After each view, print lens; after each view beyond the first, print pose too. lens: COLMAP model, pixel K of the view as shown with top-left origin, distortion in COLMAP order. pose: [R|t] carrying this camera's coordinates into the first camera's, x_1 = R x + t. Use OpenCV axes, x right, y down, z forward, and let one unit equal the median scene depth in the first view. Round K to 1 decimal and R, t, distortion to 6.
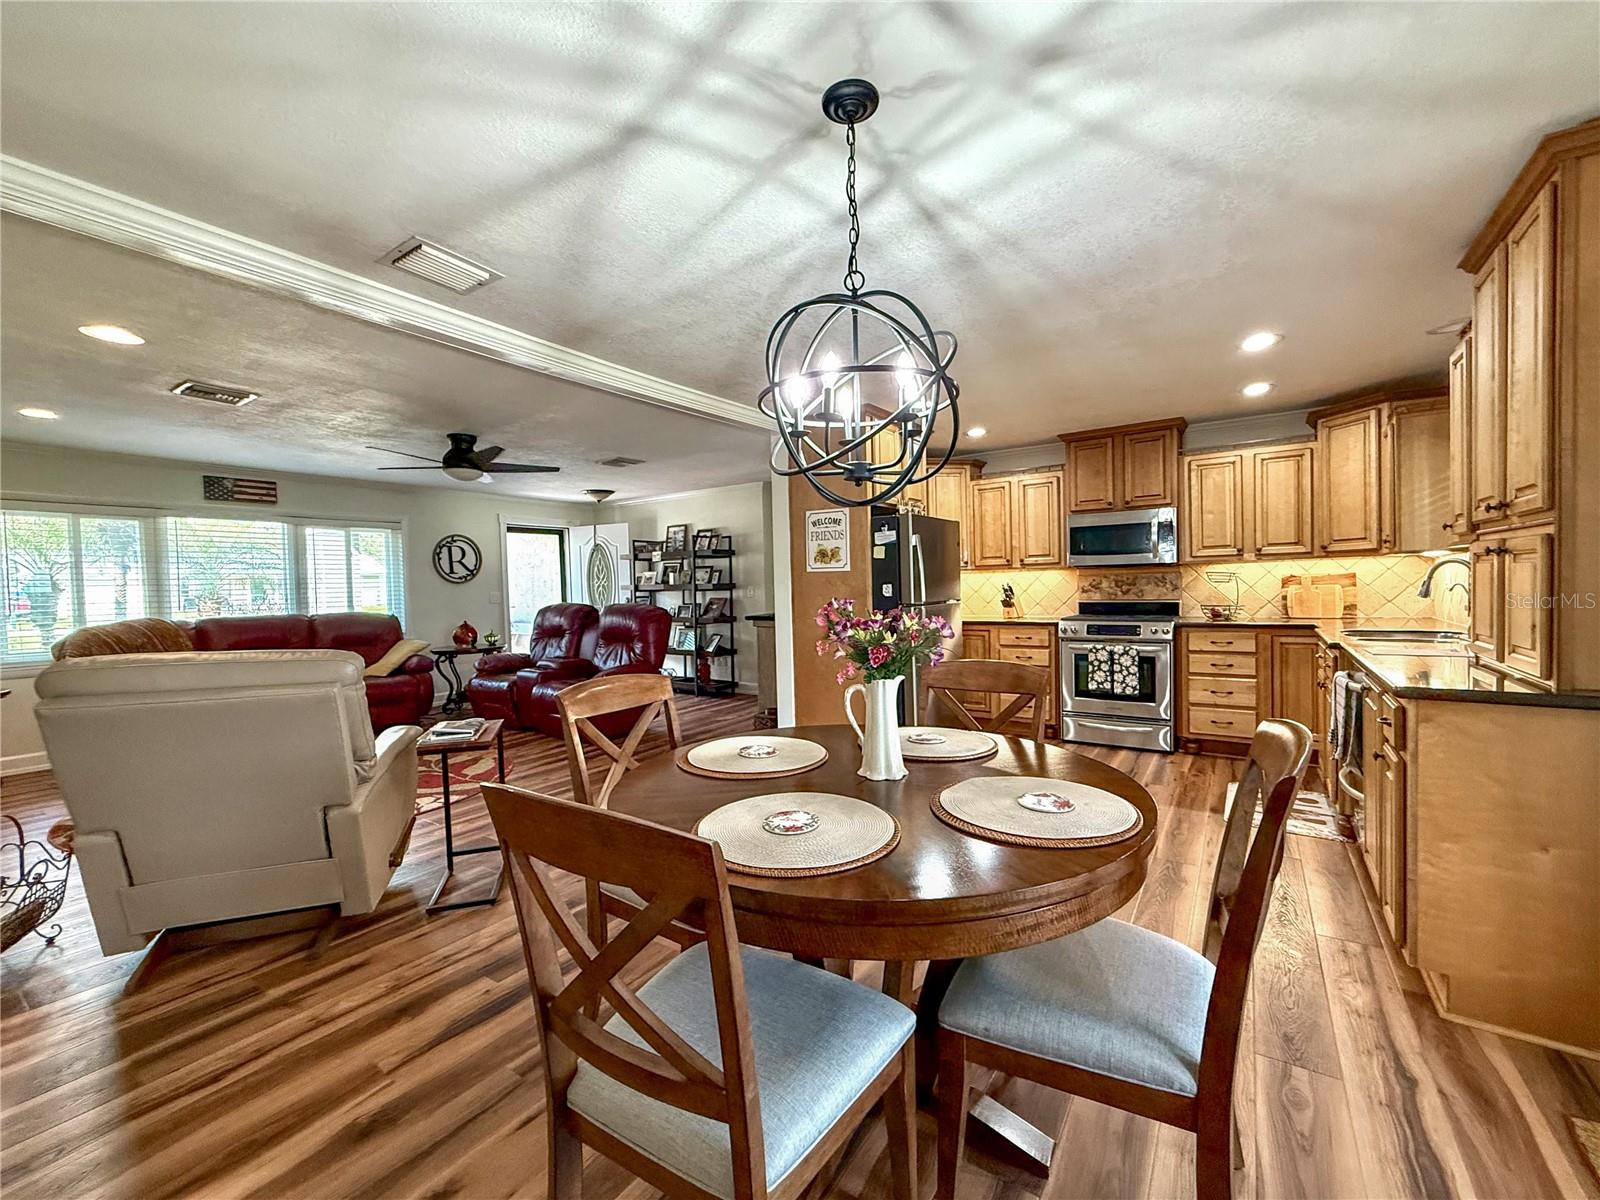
lens RADIAL K [[661.2, 0, 807.8], [0, 661.2, 605.0], [0, 0, 1]] dist [0.009447, -0.002021]
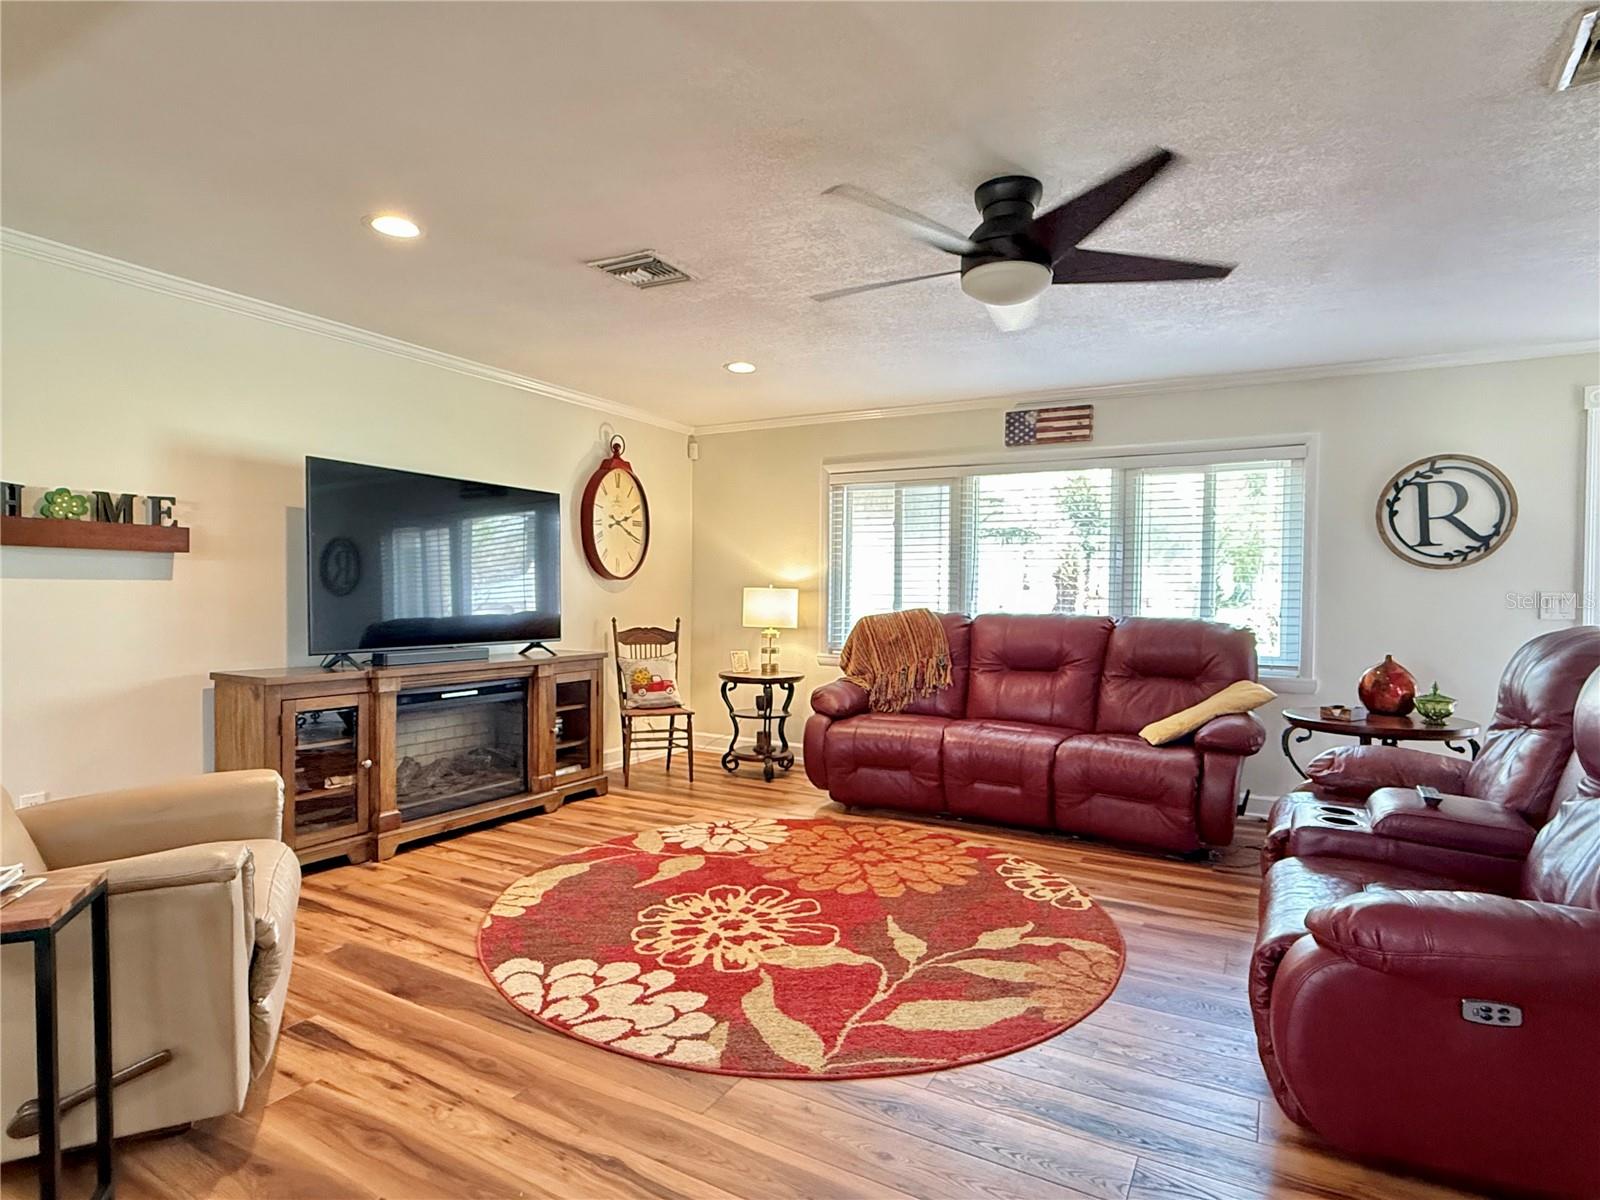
lens RADIAL K [[871.9, 0, 791.5], [0, 871.9, 607.2], [0, 0, 1]] dist [0.001444, -0.001824]
pose [[0.063208, 0.041957, -0.997118, 0.015987], [-0.046817, 0.998141, 0.039033, -0.015189], [0.996902, 0.044215, 0.065054, 0.841375]]
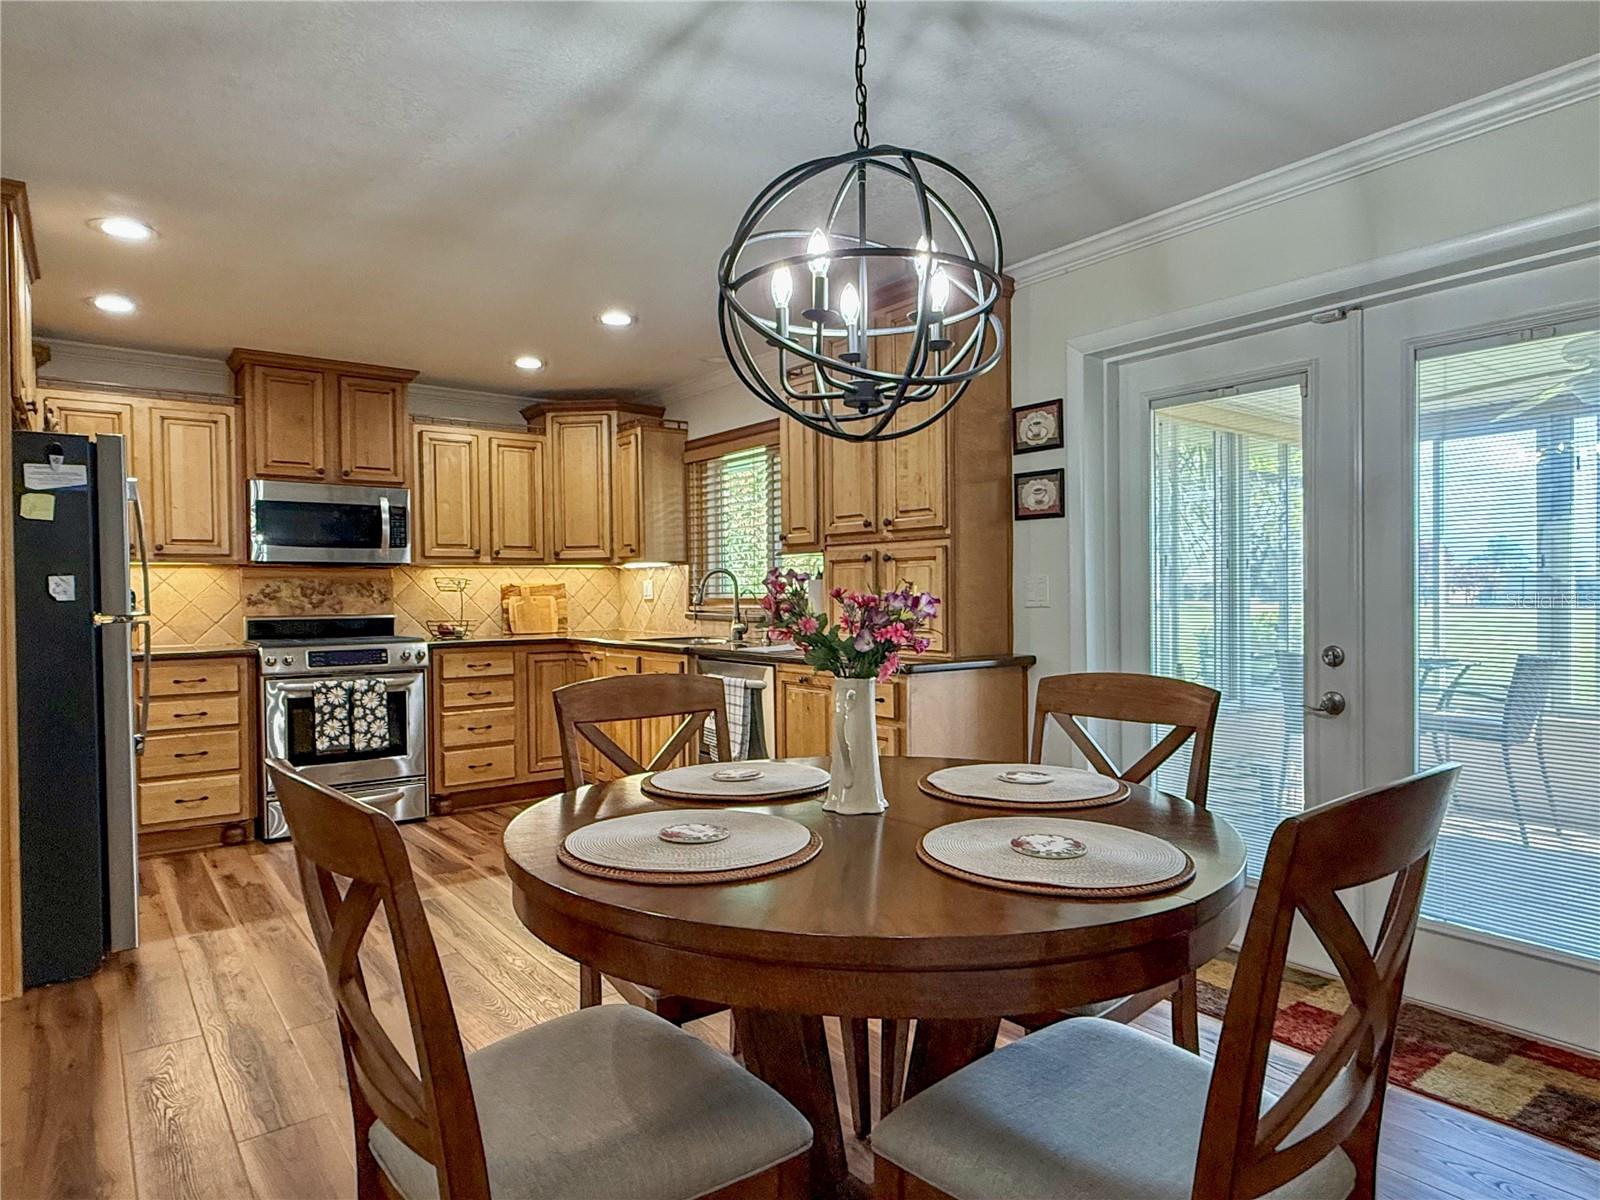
lens RADIAL K [[956.0, 0, 795.5], [0, 956.0, 610.1], [0, 0, 1]] dist [0.001179, -0.004690]
pose [[0.330641, 0.005171, 0.943742, -0.315868], [0.028098, 0.999488, -0.015321, 0.017133], [-0.943338, 0.031583, 0.330327, 0.243148]]
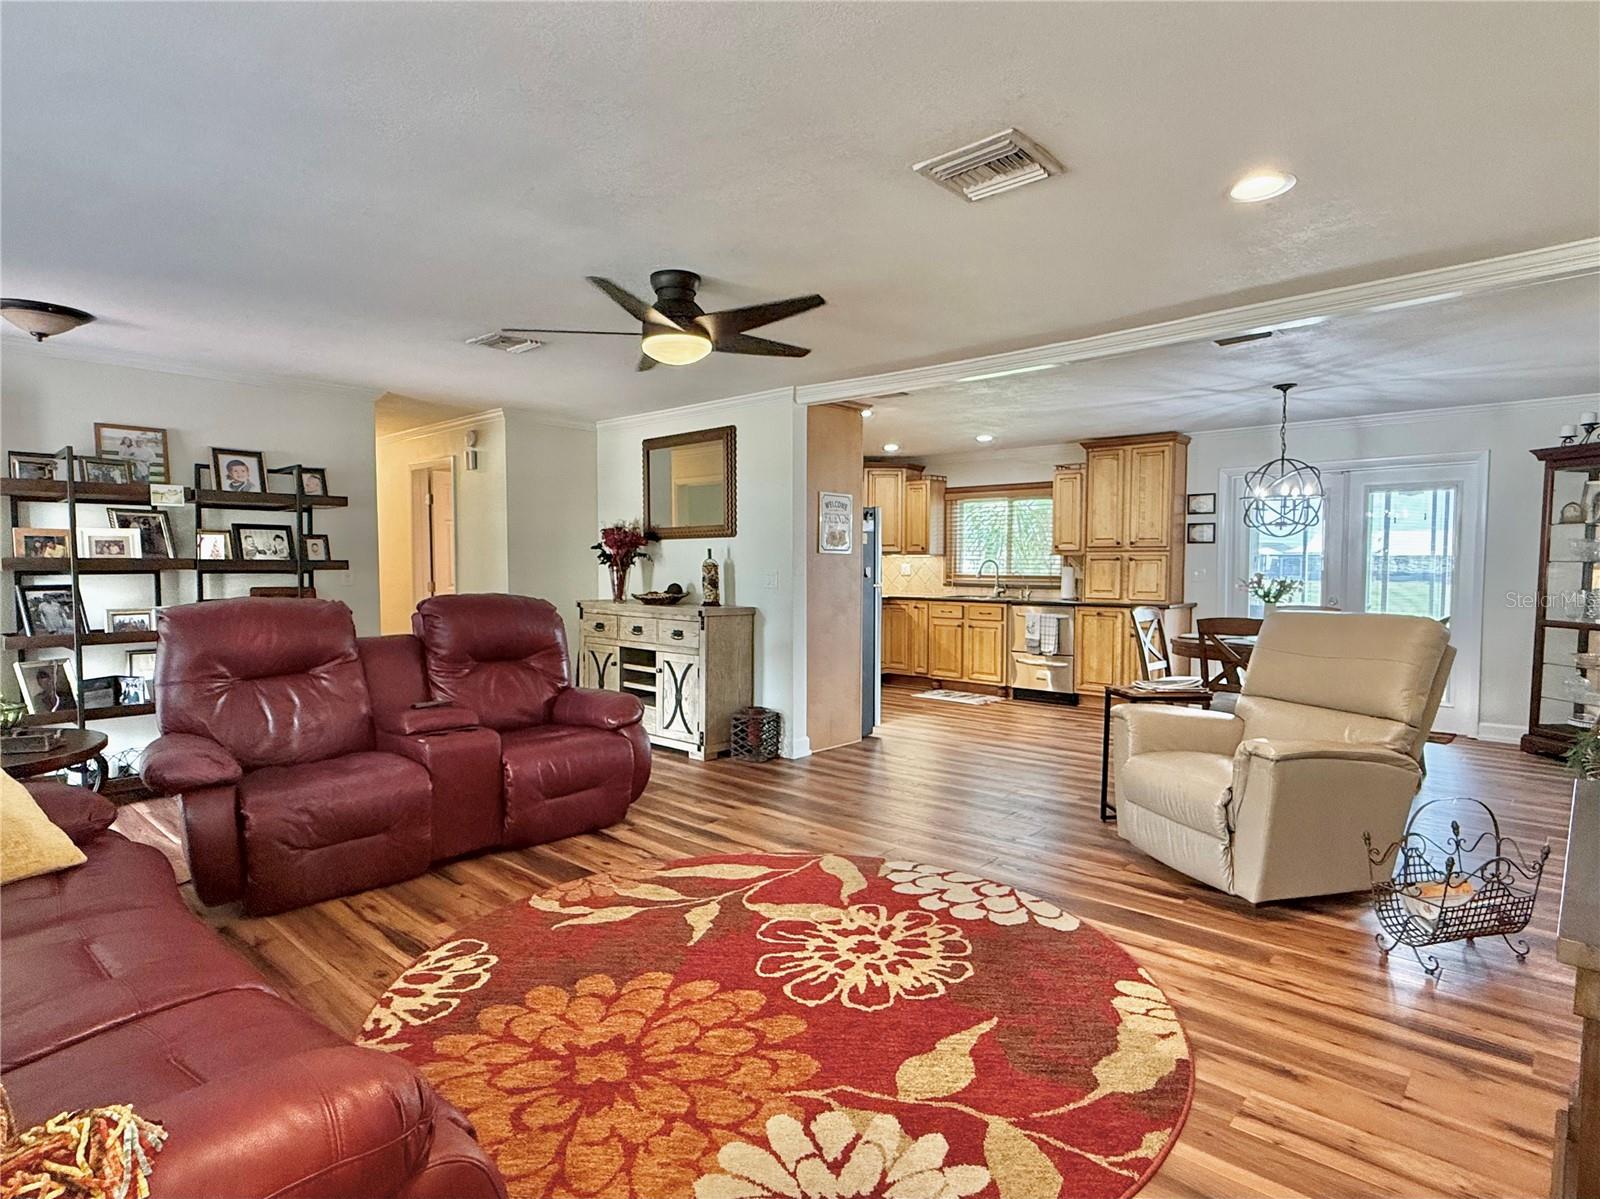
lens RADIAL K [[848.1, 0, 792.3], [0, 848.1, 608.8], [0, 0, 1]] dist [-0.000541, 0.000707]
pose [[0.150671, -0.030978, 0.988098, -1.176384], [0.026157, 0.999284, 0.027340, -0.003469], [-0.988238, 0.021727, 0.151374, 0.806964]]
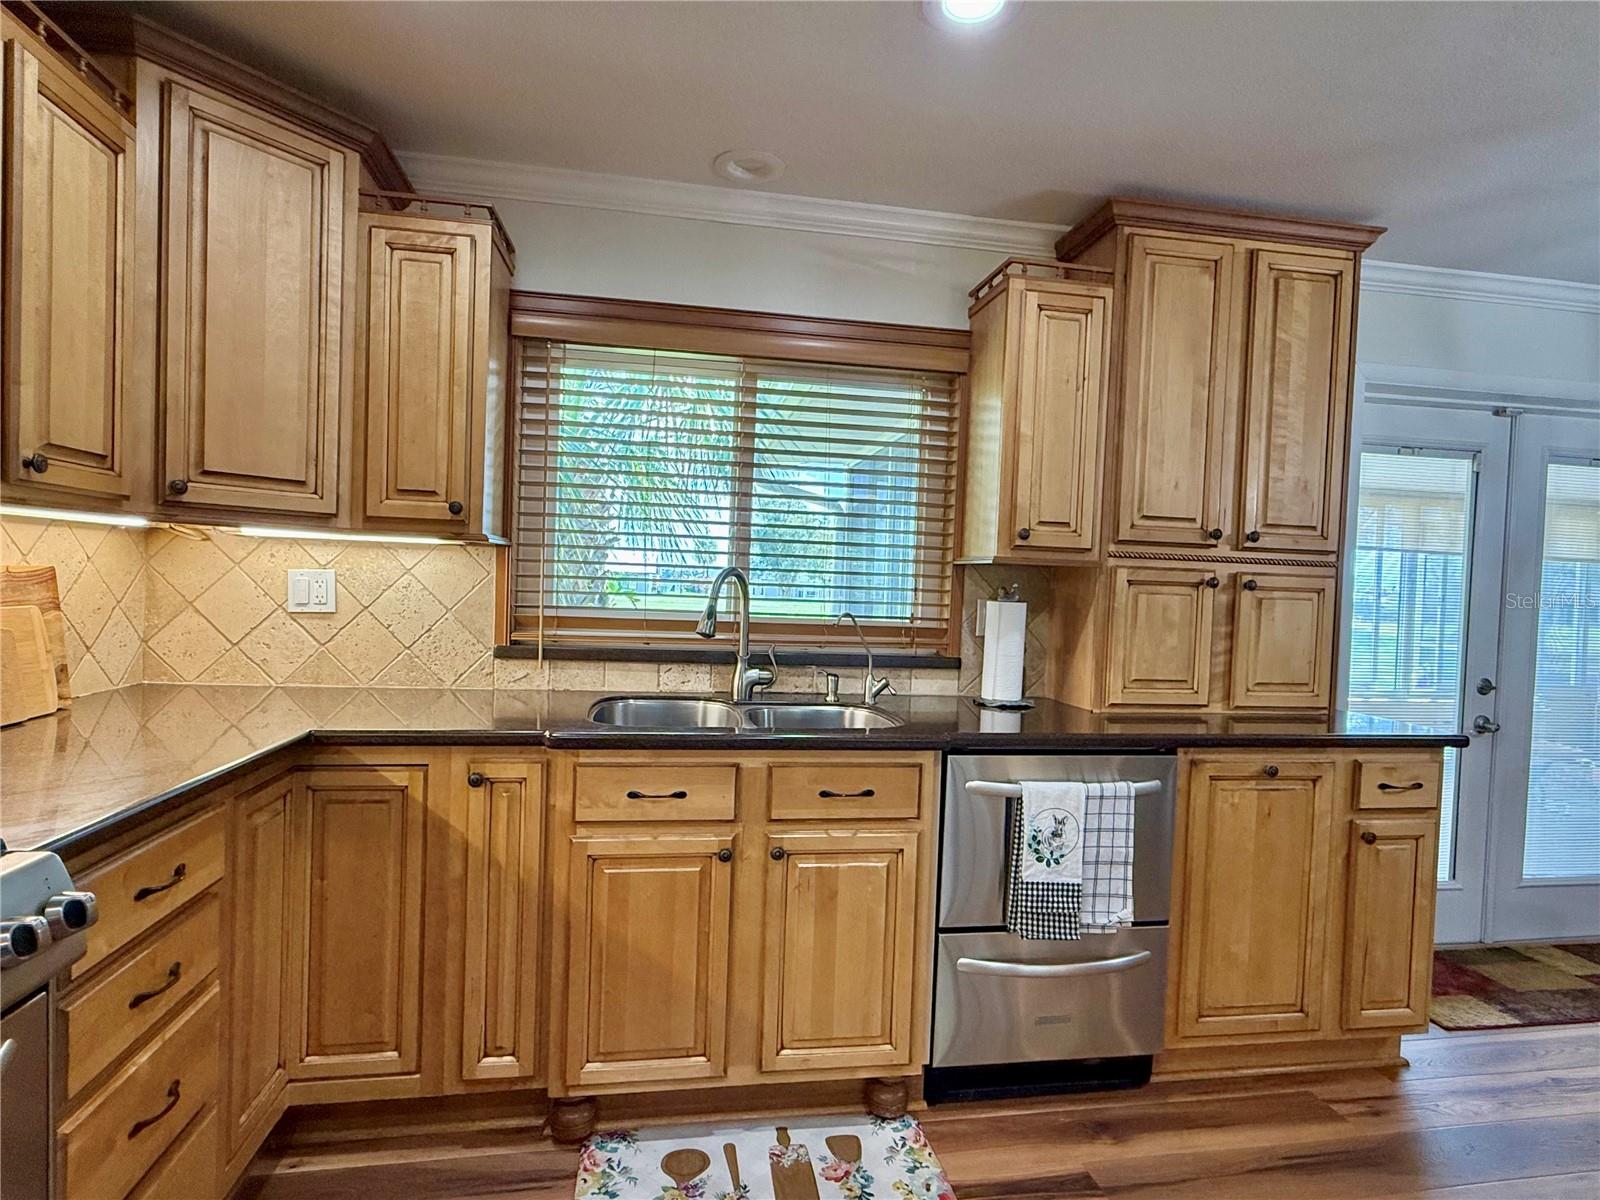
lens RADIAL K [[848.1, 0, 800.4], [0, 848.1, 605.5], [0, 0, 1]] dist [-0.000541, 0.000707]
pose [[-0.689860, -0.018305, 0.723712, 0.262058], [0.004000, 0.999569, 0.029095, -0.038915], [-0.723932, 0.022966, -0.689489, 0.974685]]
